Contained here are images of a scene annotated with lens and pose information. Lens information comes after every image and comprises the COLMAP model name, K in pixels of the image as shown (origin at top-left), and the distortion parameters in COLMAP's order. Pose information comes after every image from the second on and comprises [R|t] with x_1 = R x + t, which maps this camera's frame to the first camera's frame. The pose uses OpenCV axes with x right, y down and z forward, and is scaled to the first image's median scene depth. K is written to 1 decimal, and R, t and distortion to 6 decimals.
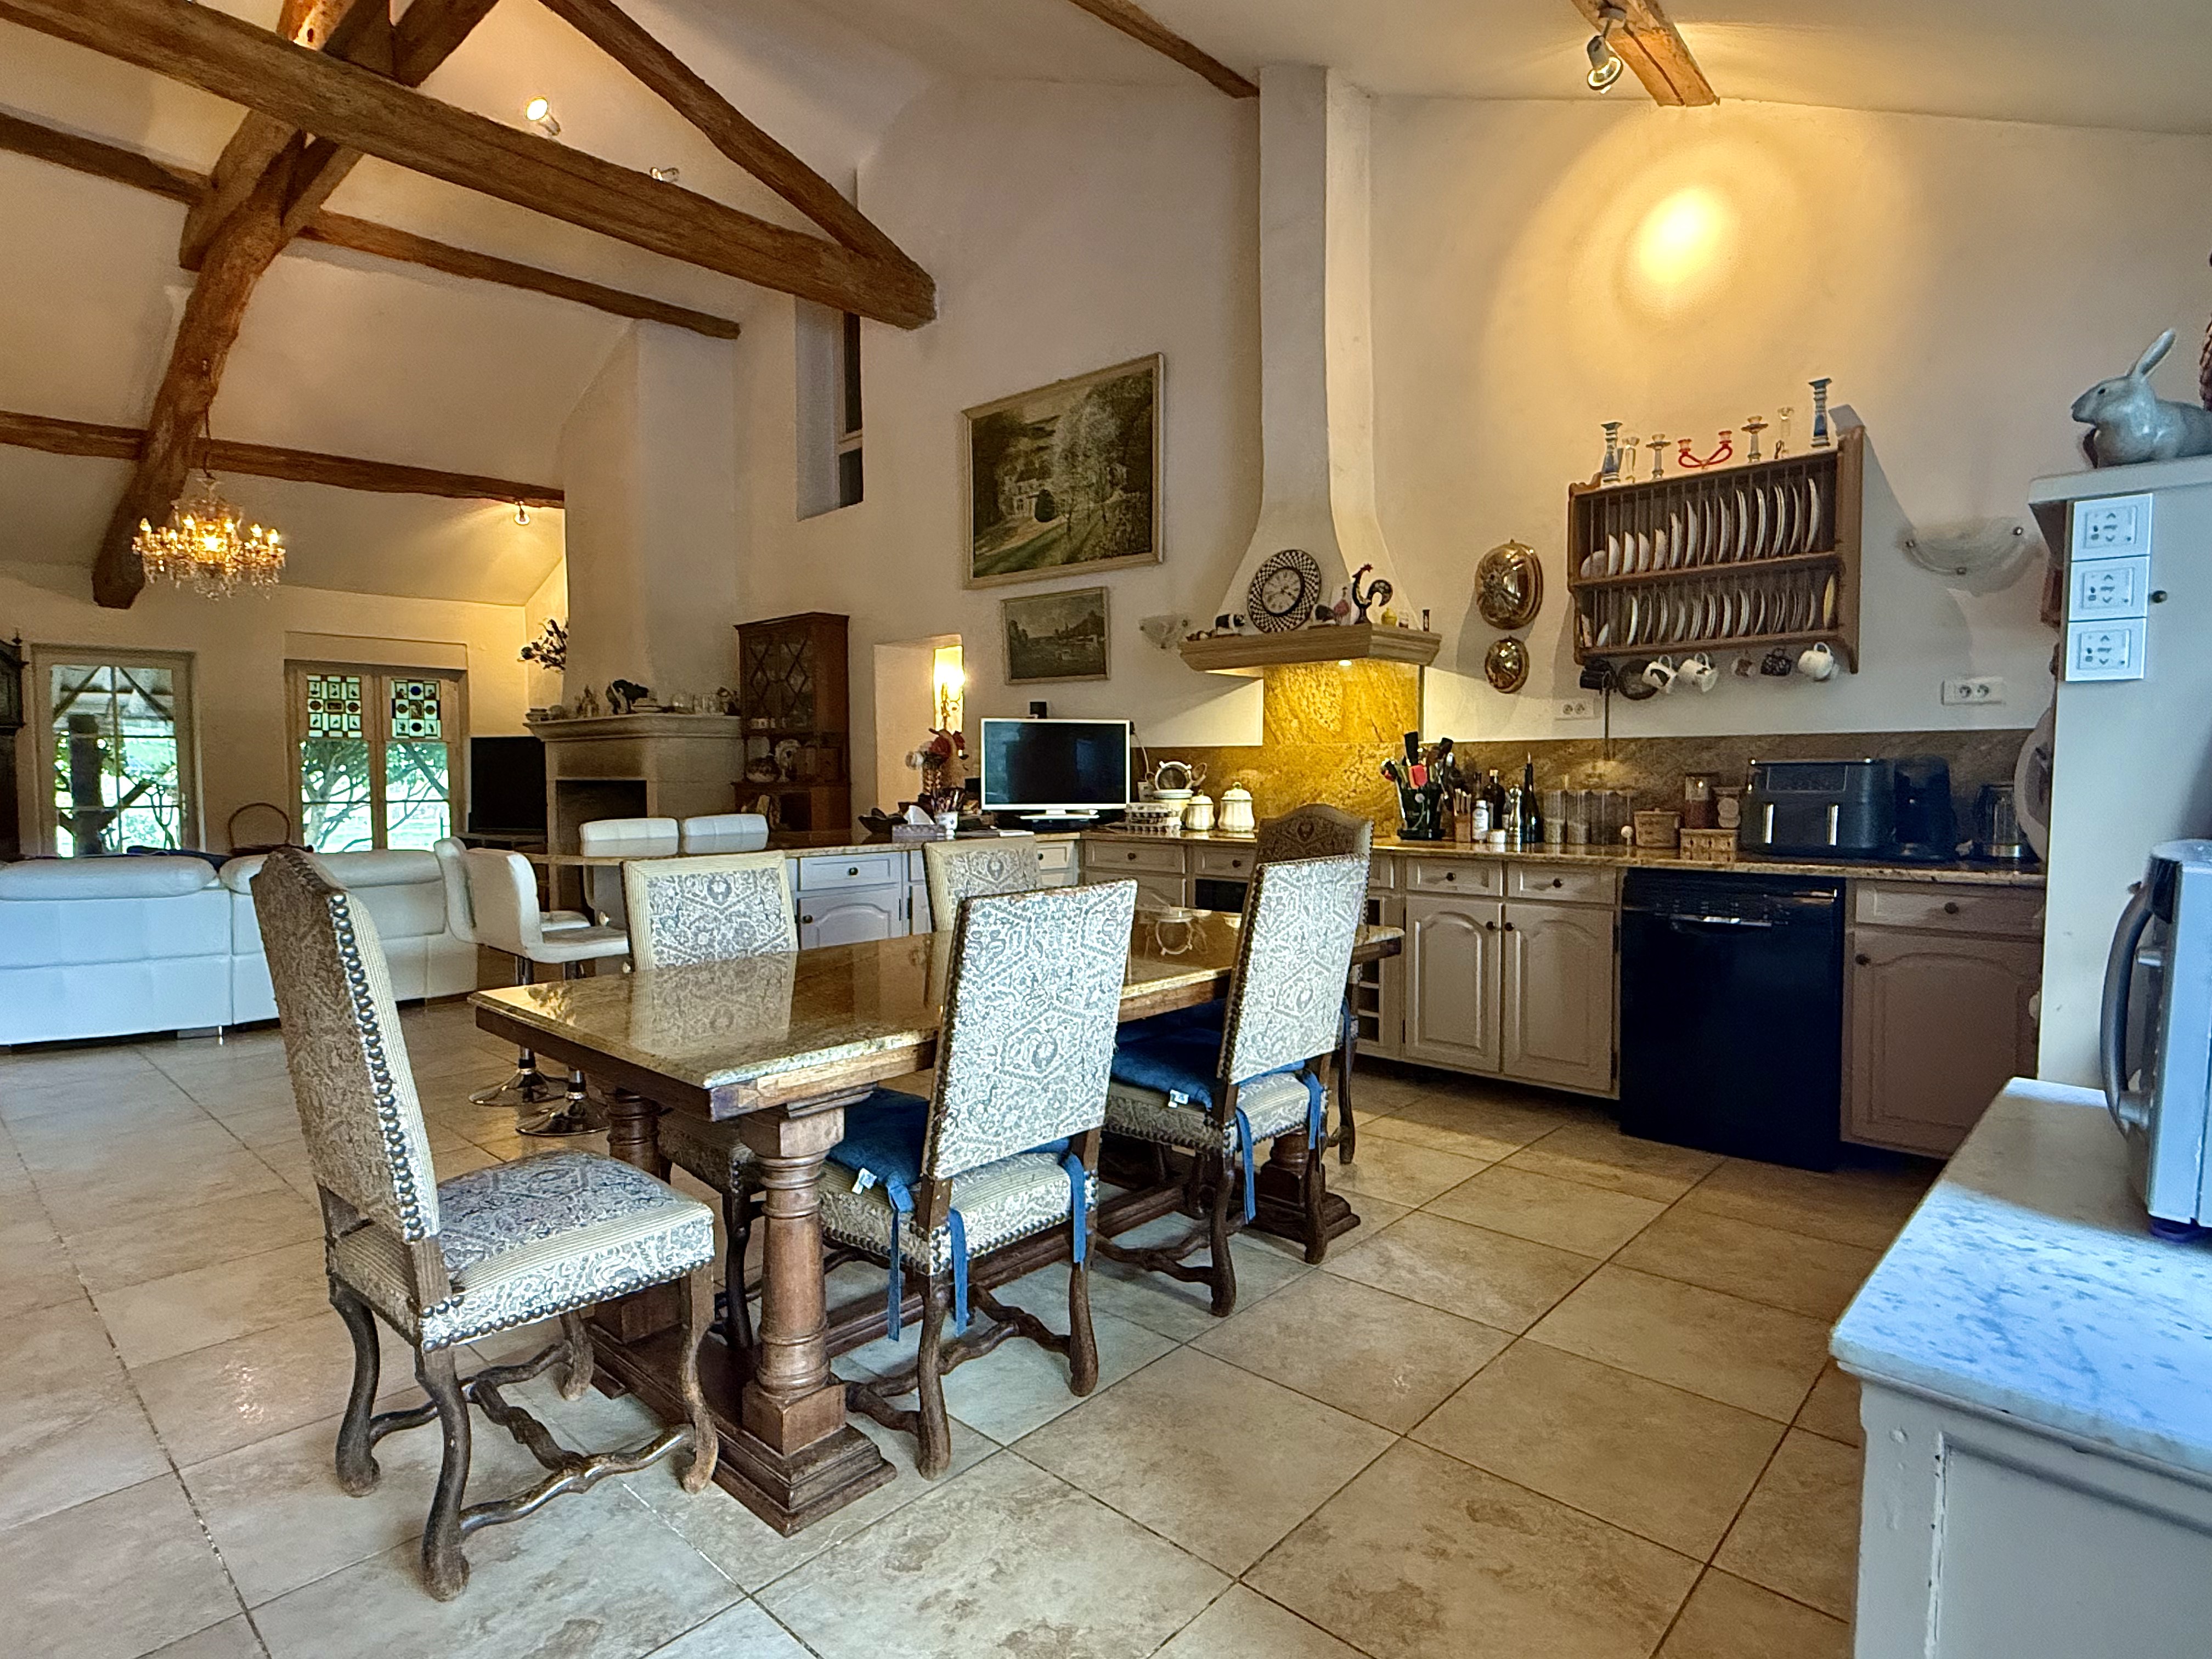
lens RADIAL K [[1182.6, 0, 1106.0], [0, 1182.6, 829.5], [0, 0, 1]] dist [0.000759, 0.000029]
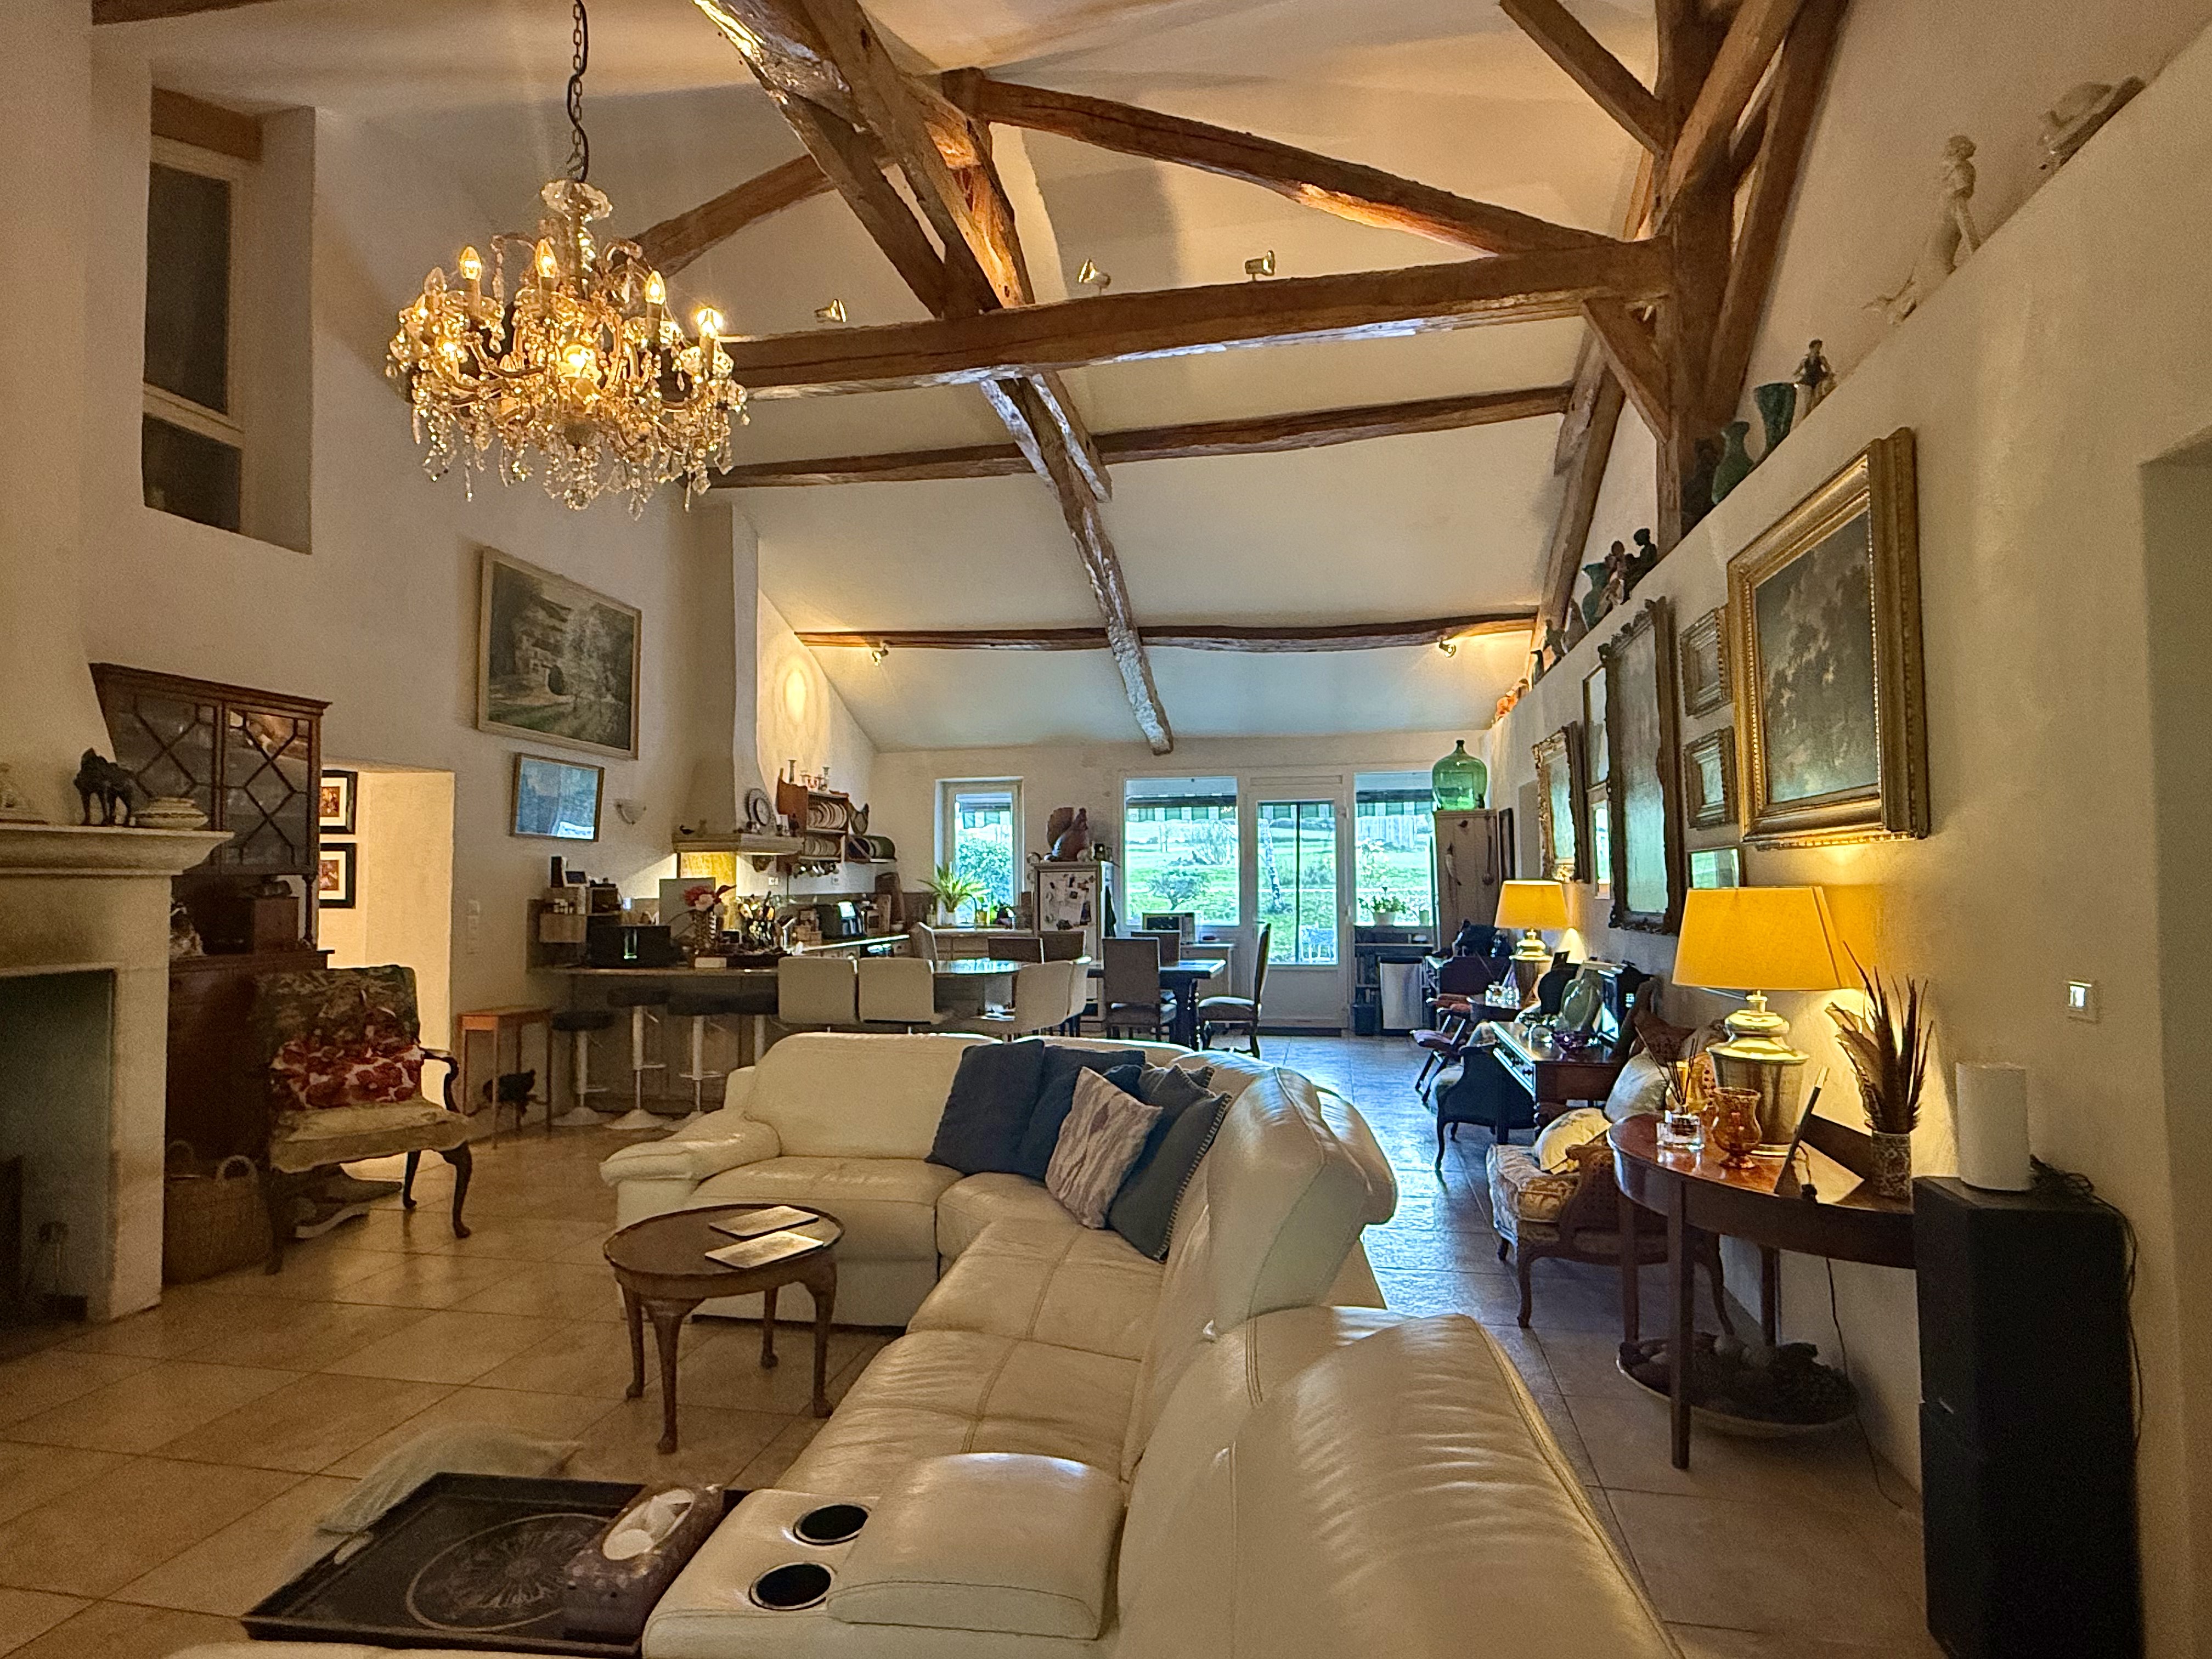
lens RADIAL K [[1182.6, 0, 1106.0], [0, 1182.6, 829.5], [0, 0, 1]] dist [0.000759, 0.000029]
pose [[-0.535230, 0.047529, 0.843368, -1.263181], [0.056418, 0.998198, -0.020450, -0.083998], [-0.842820, 0.036635, -0.536947, 1.178189]]
